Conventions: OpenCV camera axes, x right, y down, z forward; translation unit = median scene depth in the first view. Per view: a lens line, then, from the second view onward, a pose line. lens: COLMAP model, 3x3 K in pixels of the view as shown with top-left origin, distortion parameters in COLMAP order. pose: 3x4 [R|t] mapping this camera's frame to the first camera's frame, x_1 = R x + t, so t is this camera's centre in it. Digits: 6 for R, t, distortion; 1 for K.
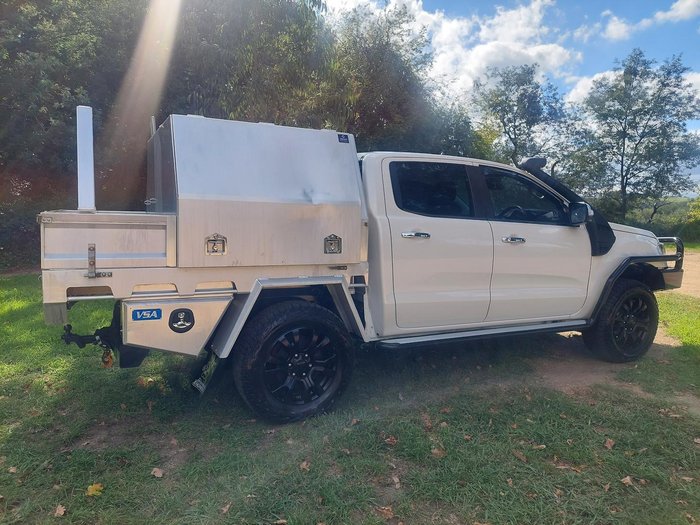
lens RADIAL K [[514.8, 0, 351.3], [0, 514.8, 243.7], [0, 0, 1]] dist [0.069225, -0.076226]
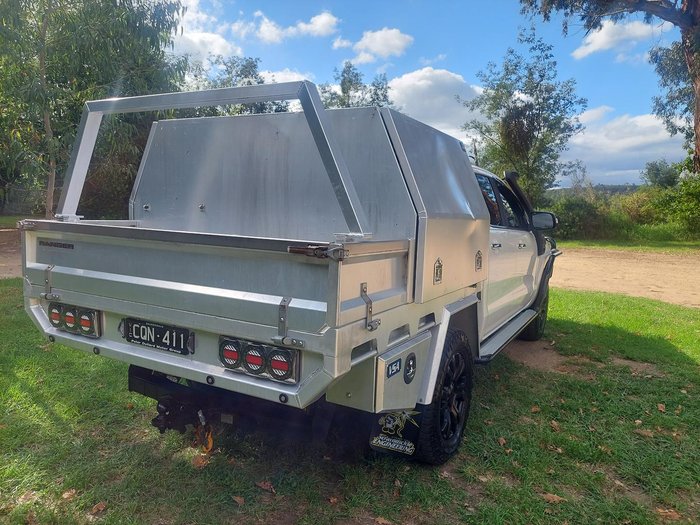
lens RADIAL K [[537.7, 0, 350.0], [0, 537.7, 262.5], [0, 0, 1]] dist [0.011449, 0.004477]
pose [[0.807419, -0.051279, 0.587746, -0.708313], [0.022551, 0.998170, 0.056108, -0.053964], [-0.589548, -0.032048, 0.807097, 0.298263]]
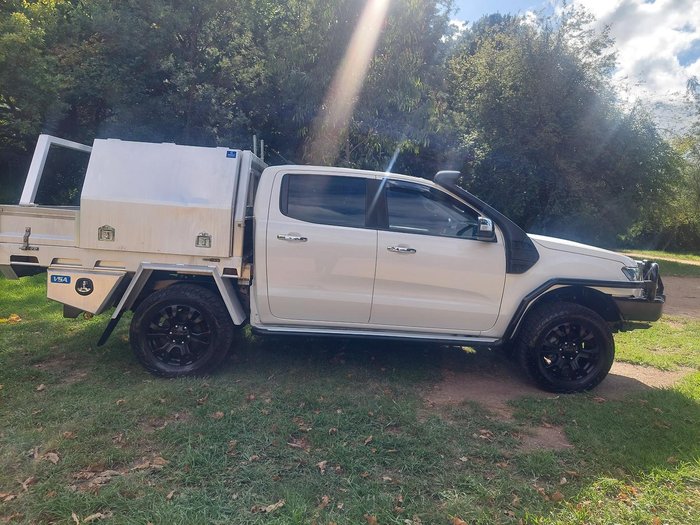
lens RADIAL K [[514.8, 0, 351.3], [0, 514.8, 243.7], [0, 0, 1]] dist [0.069225, -0.076226]
pose [[0.916796, 0.062443, -0.394444, 0.687300], [-0.070516, 0.997493, -0.005990, -0.006314], [0.393081, 0.033306, 0.918901, -0.000827]]
